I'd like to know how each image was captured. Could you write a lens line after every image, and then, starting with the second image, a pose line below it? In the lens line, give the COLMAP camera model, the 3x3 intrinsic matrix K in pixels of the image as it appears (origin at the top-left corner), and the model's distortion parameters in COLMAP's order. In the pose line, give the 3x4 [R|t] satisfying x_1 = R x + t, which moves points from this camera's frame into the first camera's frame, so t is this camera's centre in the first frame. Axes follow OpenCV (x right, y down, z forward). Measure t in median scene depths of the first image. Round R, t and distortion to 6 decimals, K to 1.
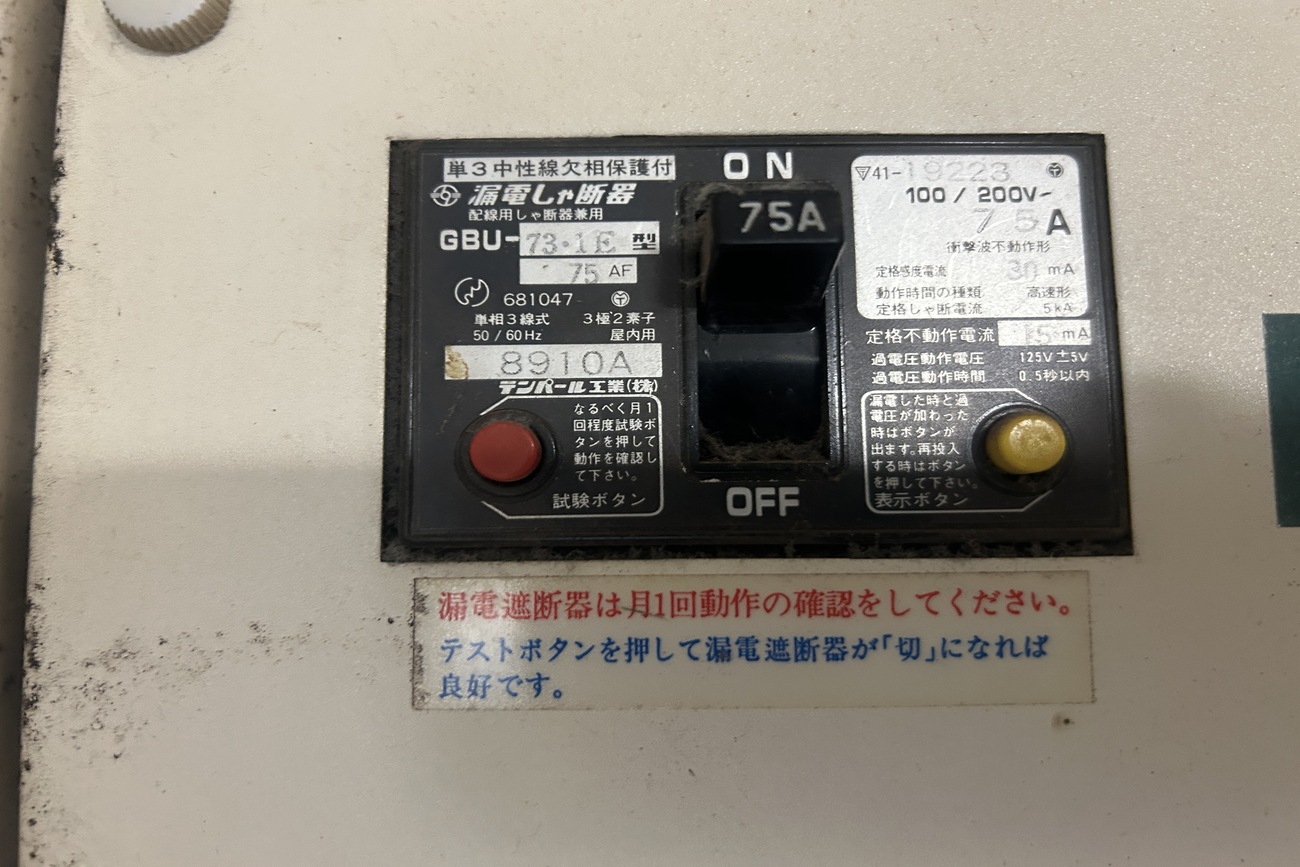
lens RADIAL K [[919.5, 0, 645.9], [0, 919.5, 436.9], [0, 0, 1]] dist [-0.036784, -0.004852]
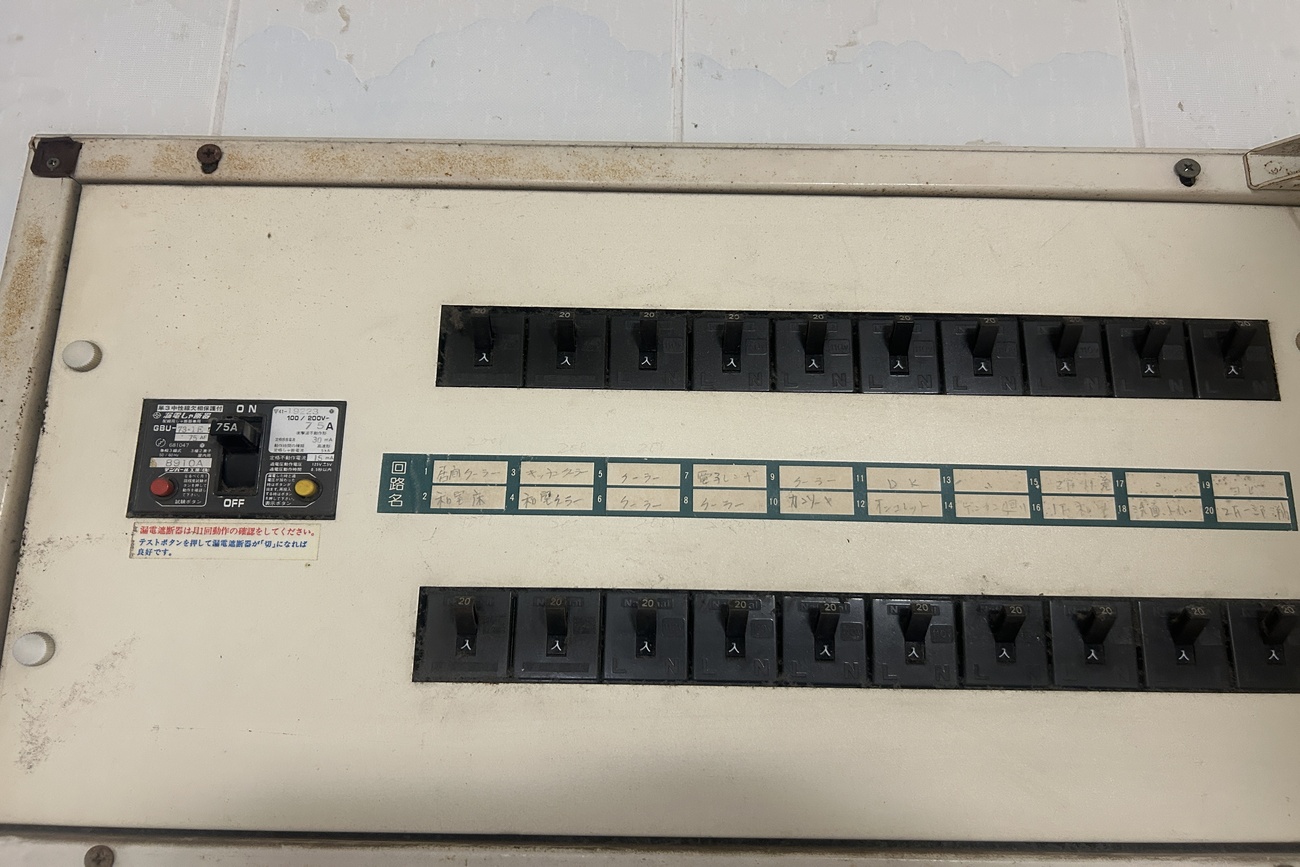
lens RADIAL K [[919.5, 0, 657.0], [0, 919.5, 431.7], [0, 0, 1]] dist [-0.036784, -0.004852]
pose [[0.999319, 0.021854, 0.029721, 1.631398], [-0.017105, 0.988302, -0.151549, 0.300622], [-0.032686, 0.150937, 0.988003, -2.551817]]
